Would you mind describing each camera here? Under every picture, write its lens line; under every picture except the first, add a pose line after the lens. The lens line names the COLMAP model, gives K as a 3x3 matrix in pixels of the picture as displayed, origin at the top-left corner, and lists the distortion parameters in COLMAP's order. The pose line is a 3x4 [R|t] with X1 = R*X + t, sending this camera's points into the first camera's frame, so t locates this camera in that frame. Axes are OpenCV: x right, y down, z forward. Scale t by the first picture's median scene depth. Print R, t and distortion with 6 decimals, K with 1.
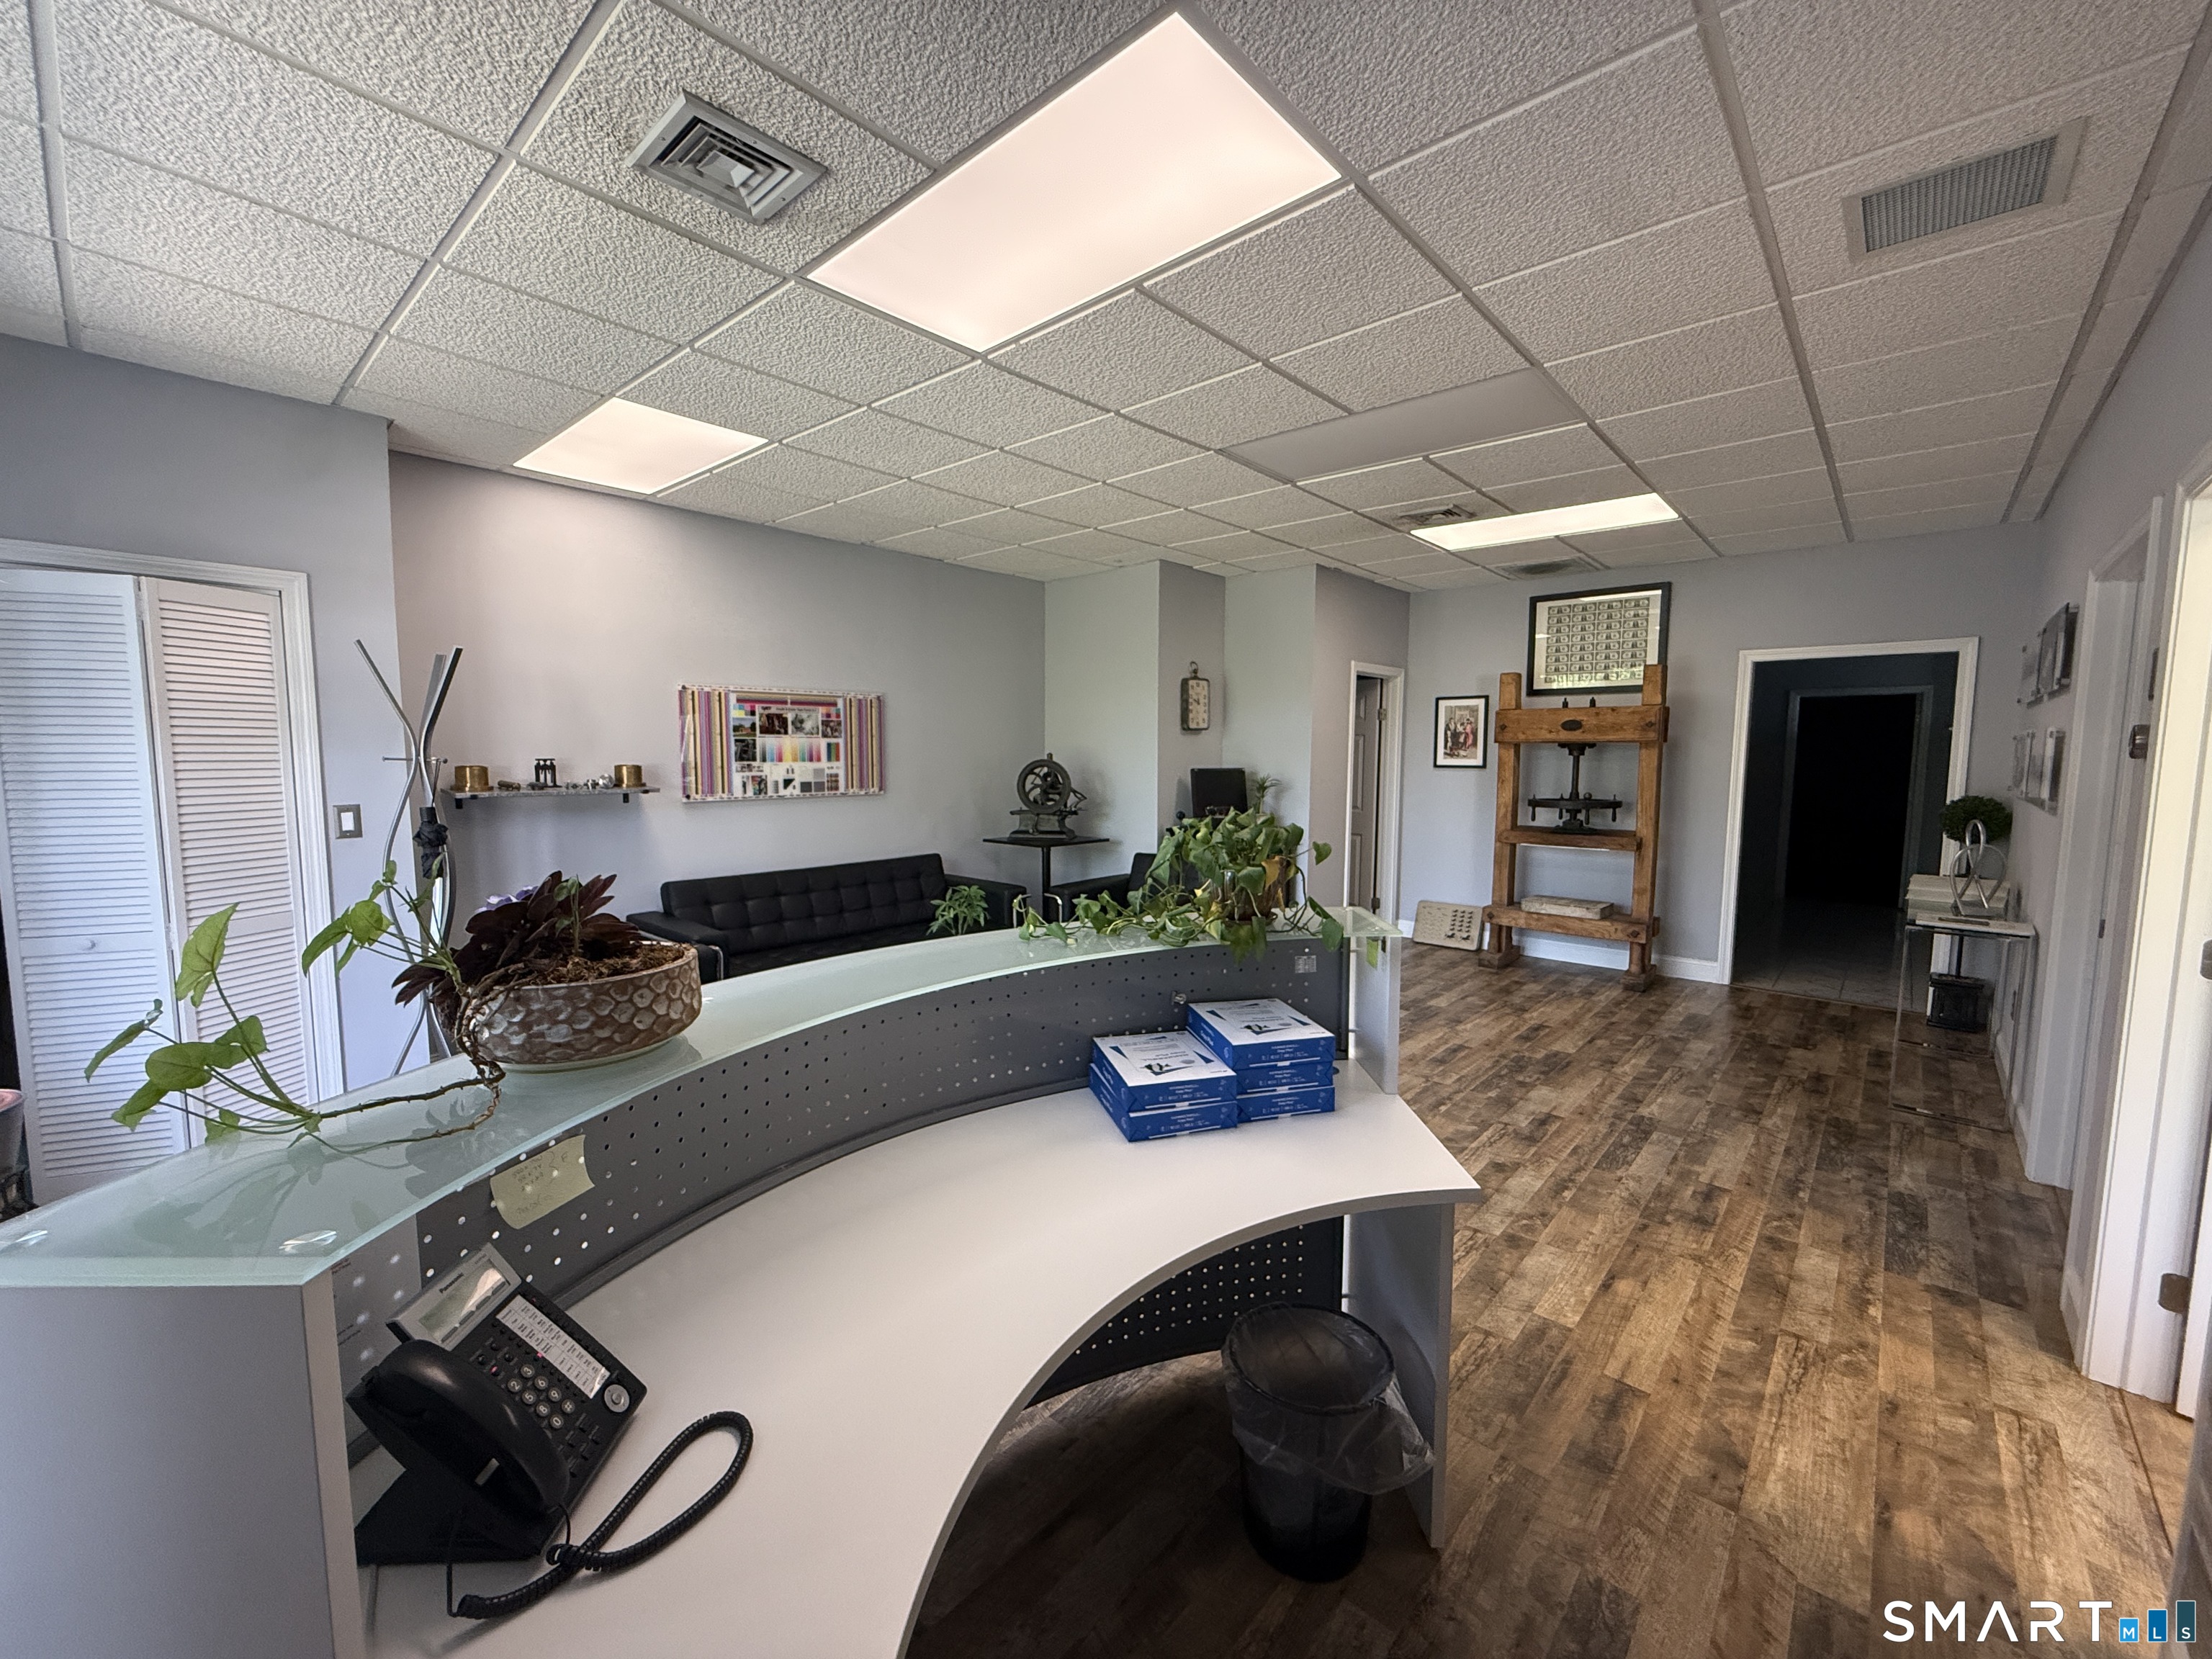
lens RADIAL K [[882.0, 0, 1104.4], [0, 882.0, 829.9], [0, 0, 1]] dist [-0.000170, -0.000435]
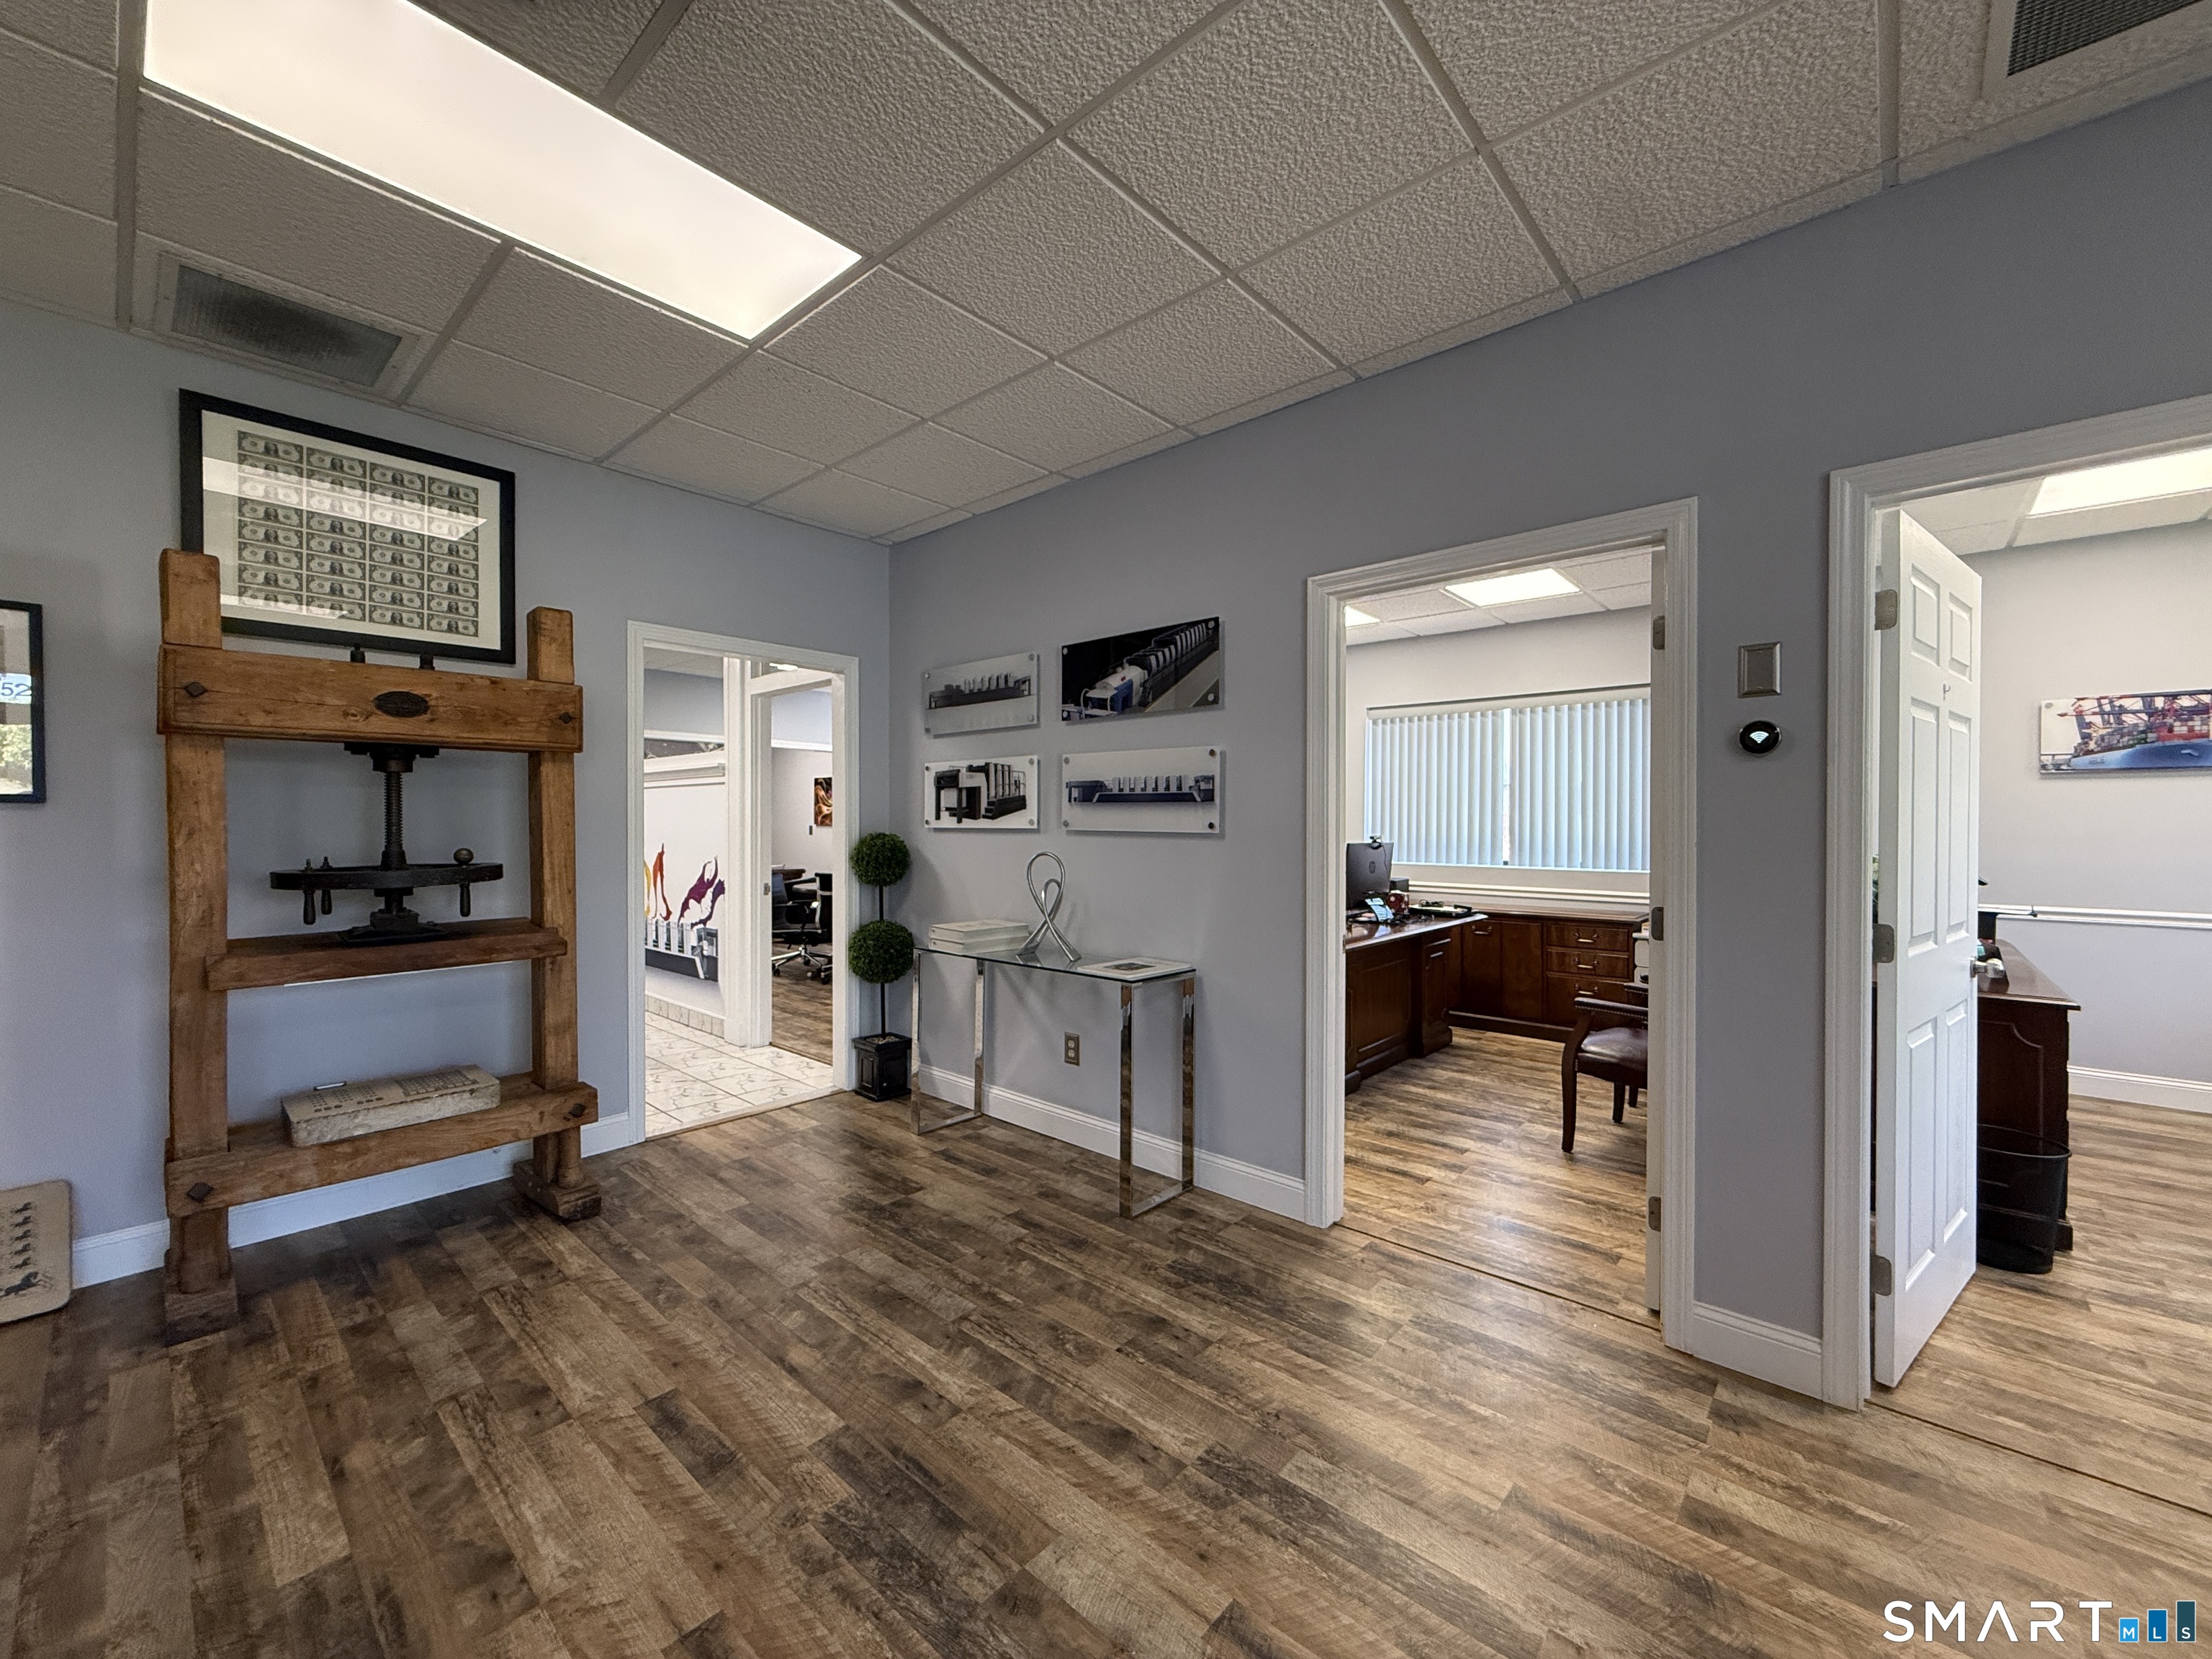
lens RADIAL K [[882.0, 0, 1104.4], [0, 882.0, 829.9], [0, 0, 1]] dist [-0.000170, -0.000435]
pose [[-0.001249, -0.015469, 0.999880, 0.081692], [0.089311, 0.995883, 0.015519, -0.032032], [-0.996003, 0.089319, 0.000138, 0.727169]]
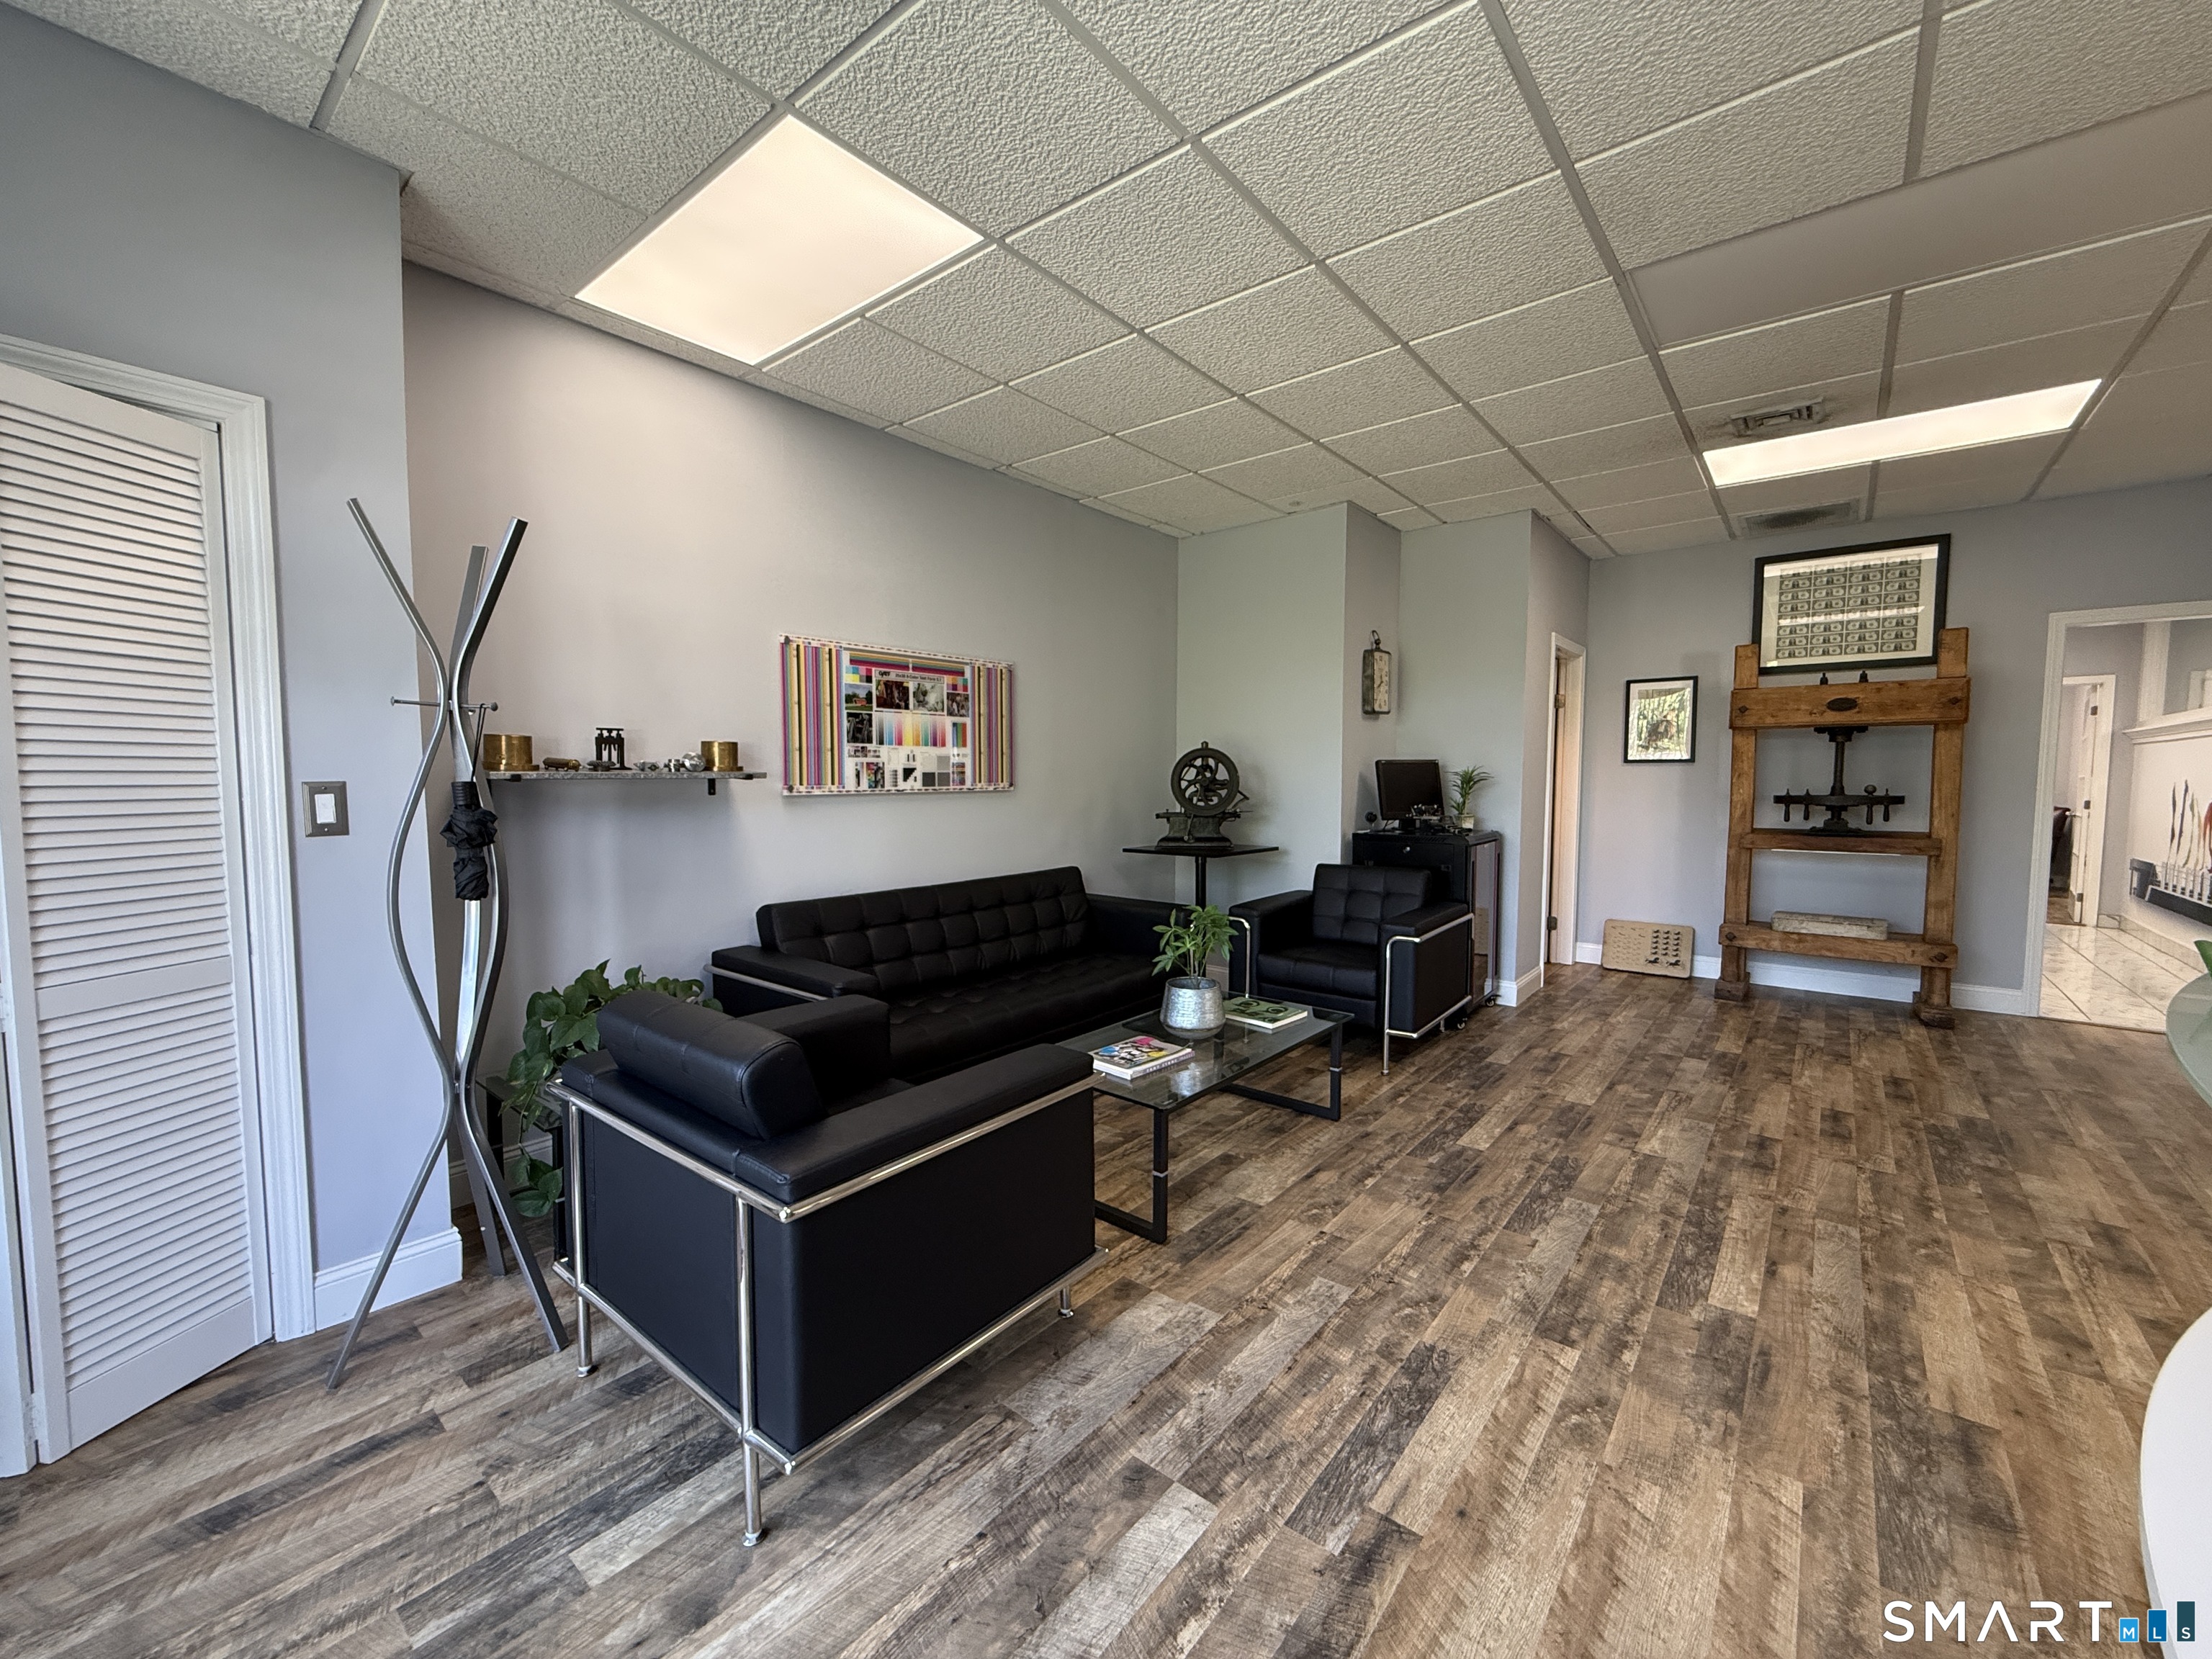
lens RADIAL K [[880.2, 0, 1106.0], [0, 880.2, 829.5], [0, 0, 1]] dist [-0.000196, 0.000132]
pose [[0.999114, -0.006829, 0.041537, -0.218924], [0.007950, 0.999607, -0.026894, 0.016976], [-0.041337, 0.027201, 0.998775, 0.234593]]
